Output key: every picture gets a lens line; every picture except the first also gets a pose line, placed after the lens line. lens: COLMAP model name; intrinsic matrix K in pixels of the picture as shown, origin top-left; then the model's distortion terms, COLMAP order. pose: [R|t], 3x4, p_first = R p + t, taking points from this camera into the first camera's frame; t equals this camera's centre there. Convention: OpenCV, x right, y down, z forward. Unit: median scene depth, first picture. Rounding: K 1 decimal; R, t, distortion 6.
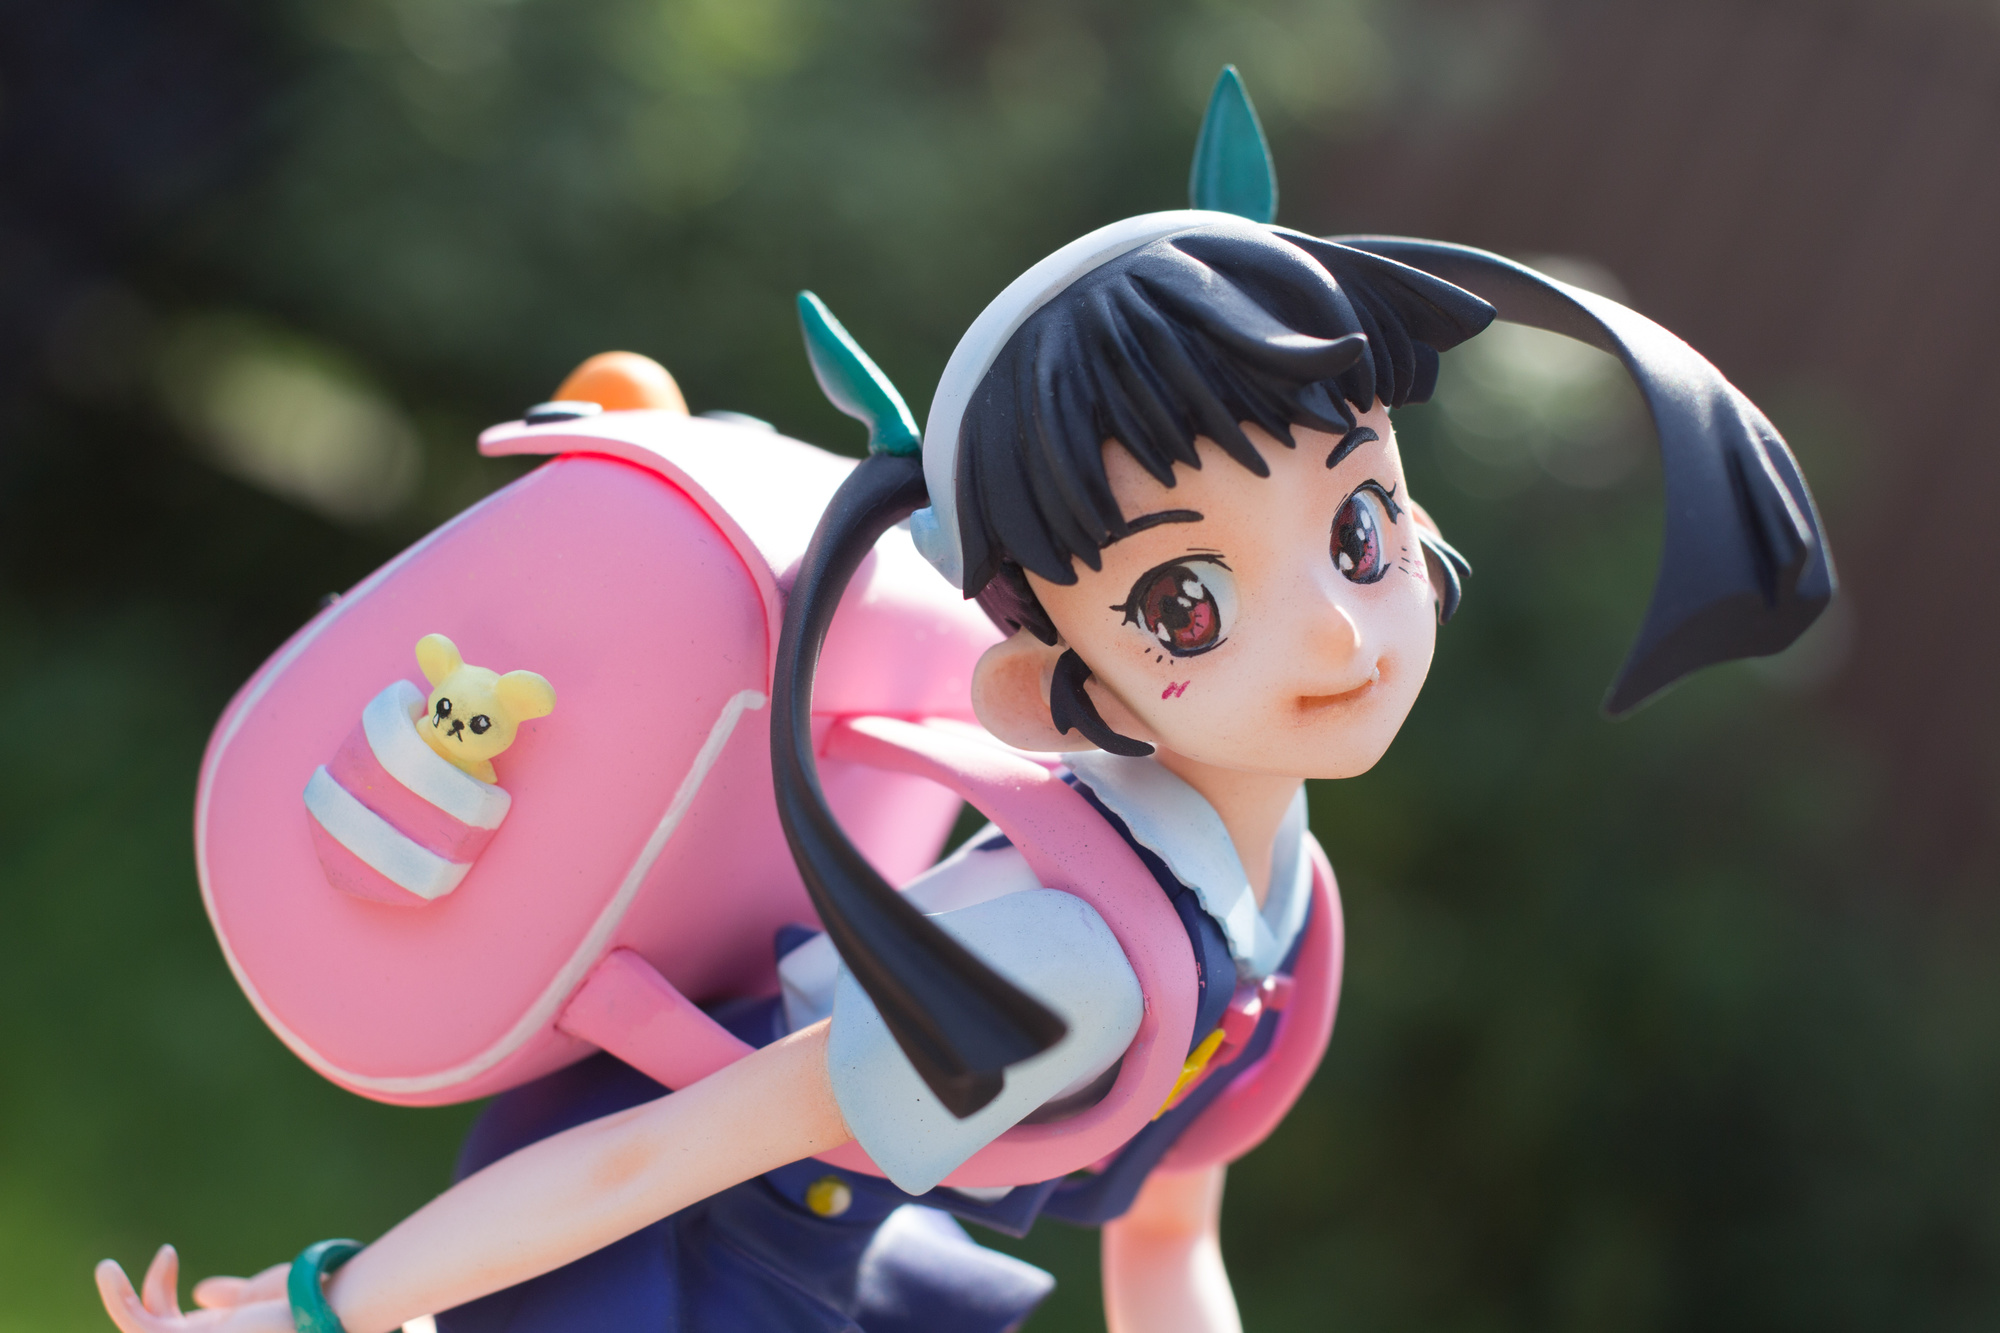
lens RADIAL K [[3853.7, 0, 1000.0], [0, 3853.7, 666.5], [0, 0, 1]] dist [-0.060413, 0.163617]
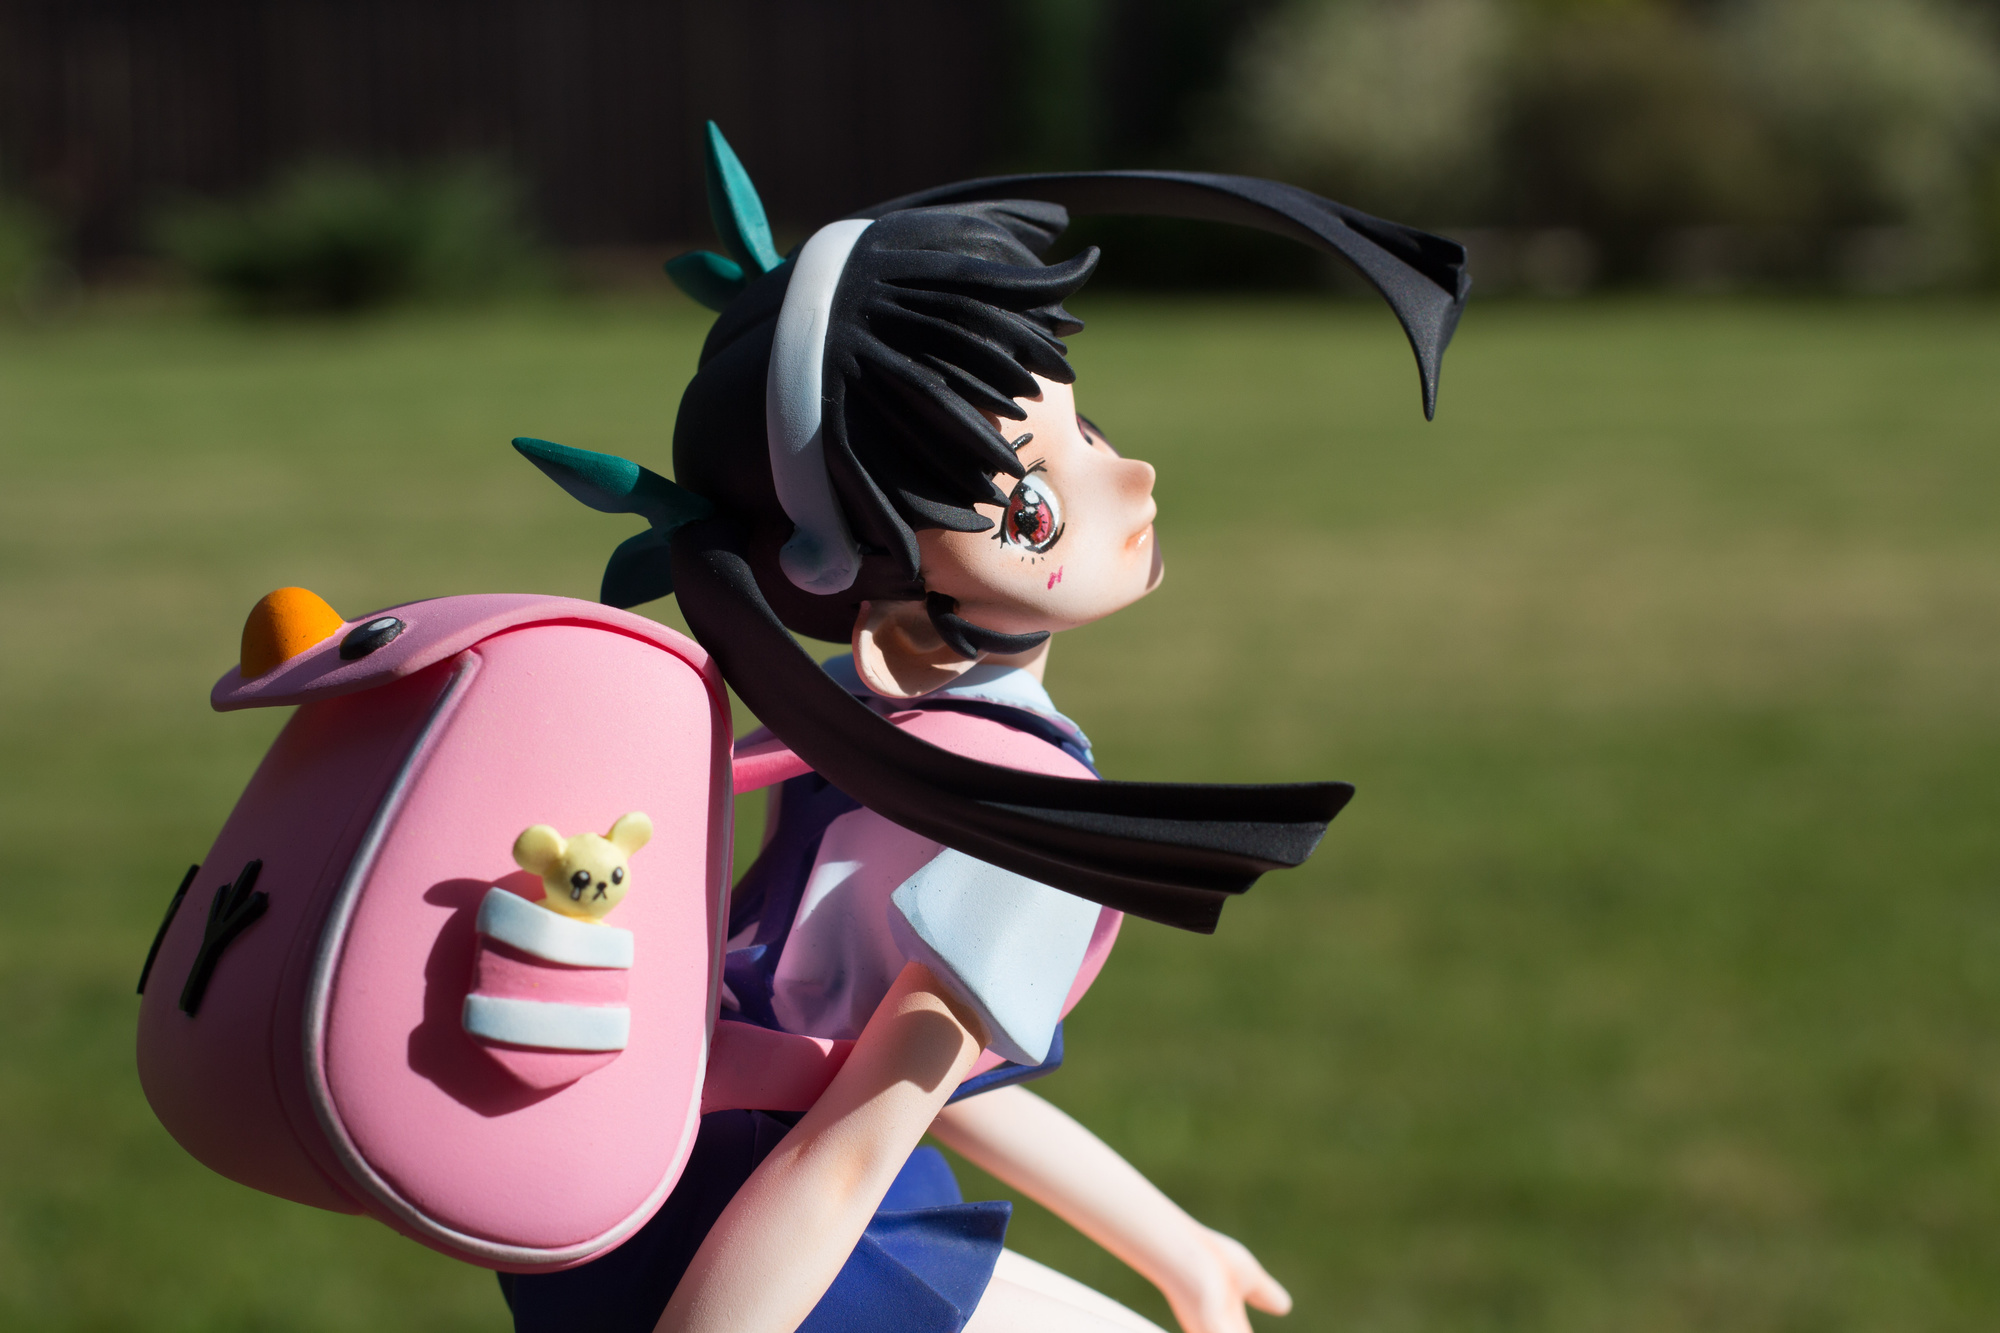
lens RADIAL K [[3853.7, 0, 1000.0], [0, 3853.7, 666.5], [0, 0, 1]] dist [-0.060413, 0.163617]
pose [[0.647976, -0.421035, 0.634710, -0.748482], [0.417304, 0.893368, 0.166590, -0.178596], [-0.637170, 0.156921, 0.754580, 0.096462]]
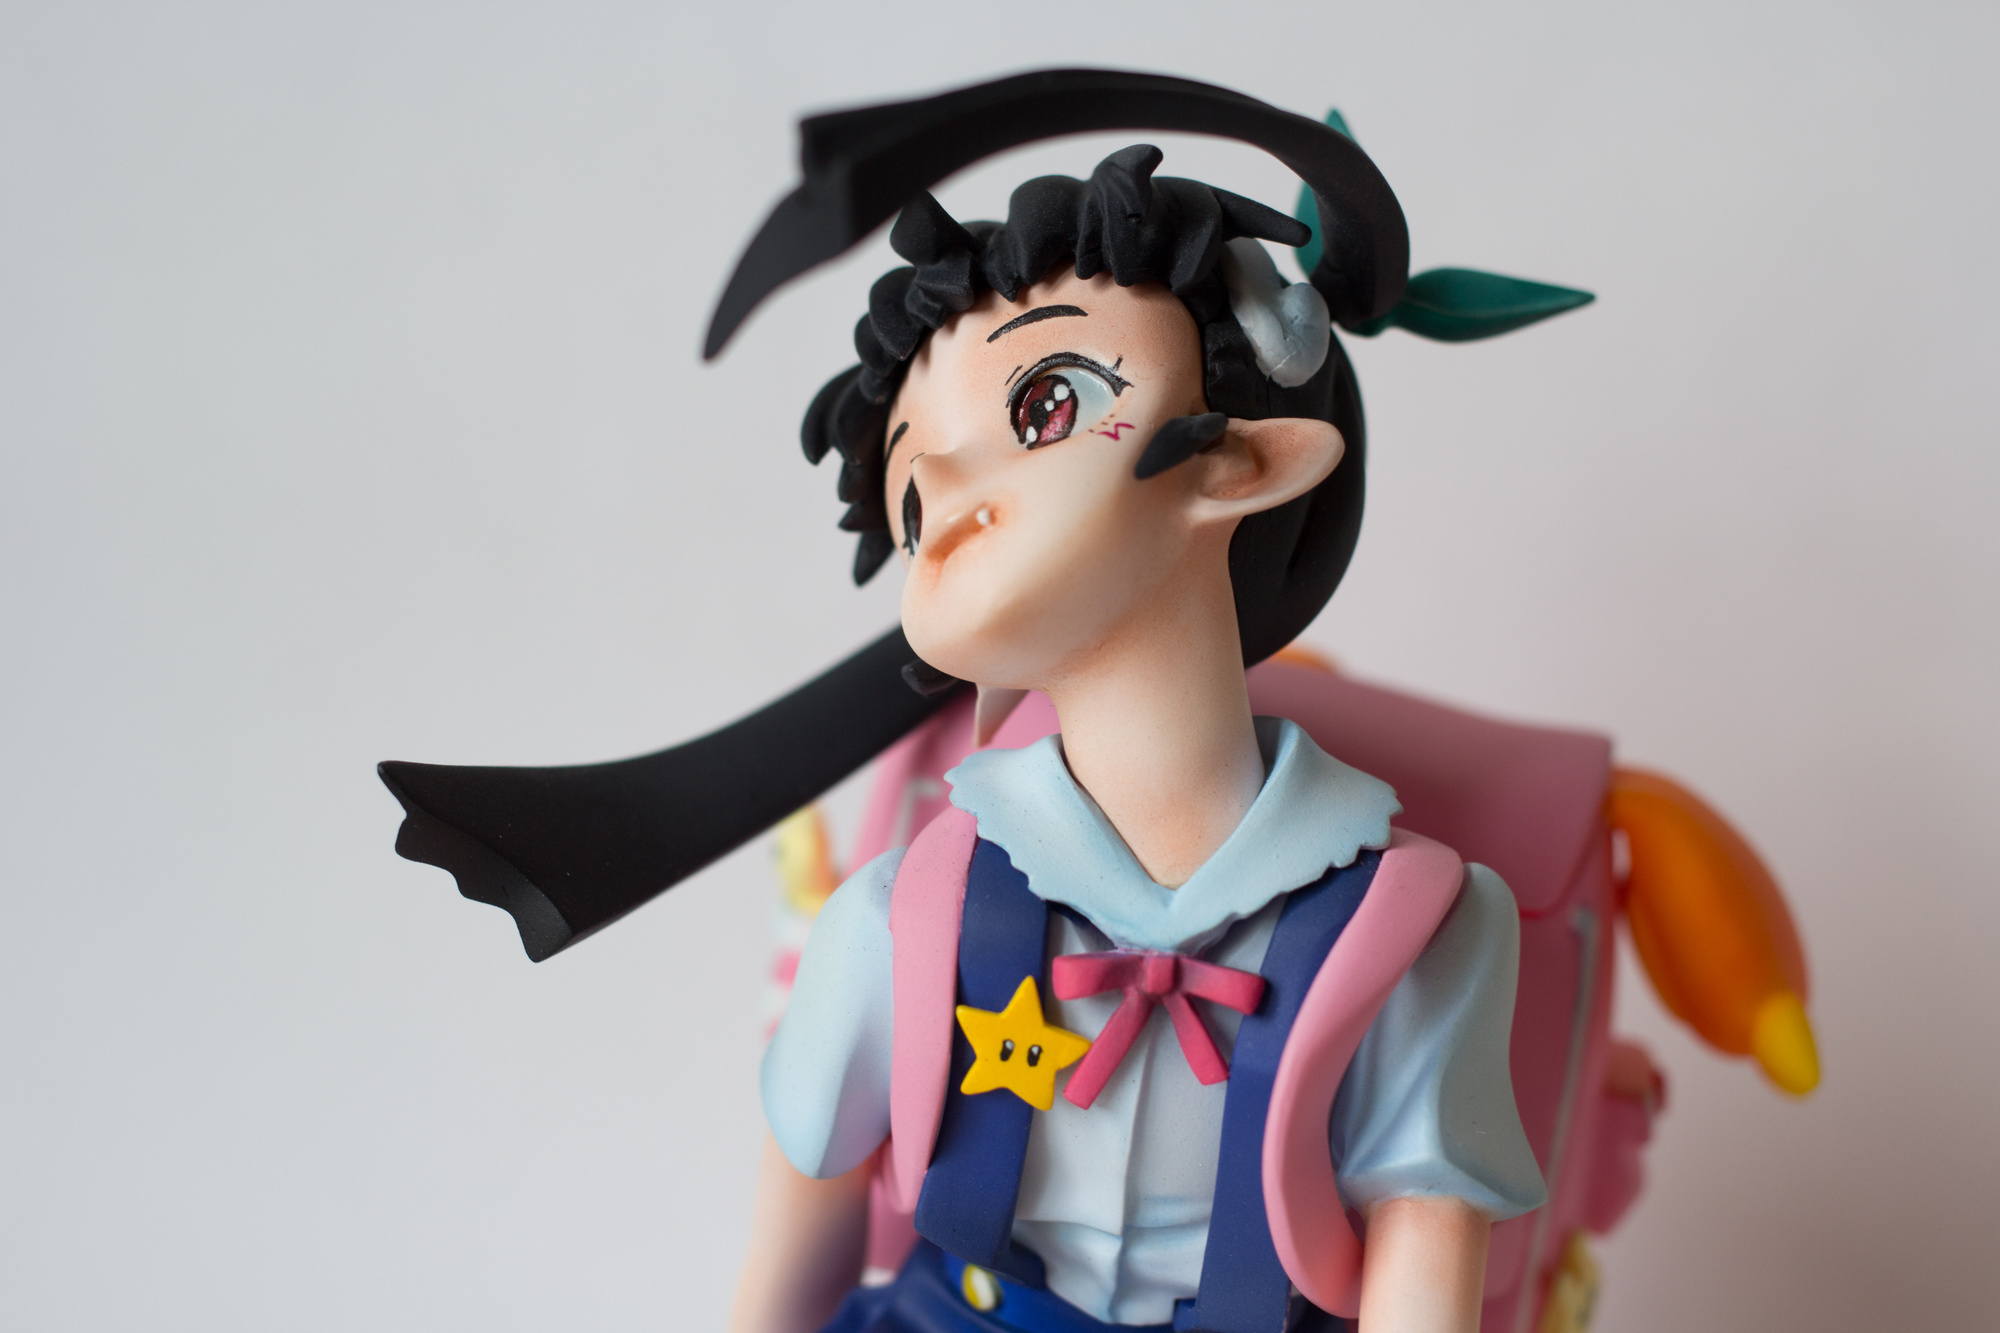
lens RADIAL K [[3853.7, 0, 1000.0], [0, 3853.7, 666.5], [0, 0, 1]] dist [-0.060413, 0.163617]
pose [[0.325598, -0.316761, -0.890870, 0.930808], [-0.203011, 0.896817, -0.393073, 0.406253], [0.923457, 0.308840, 0.227696, 0.800167]]
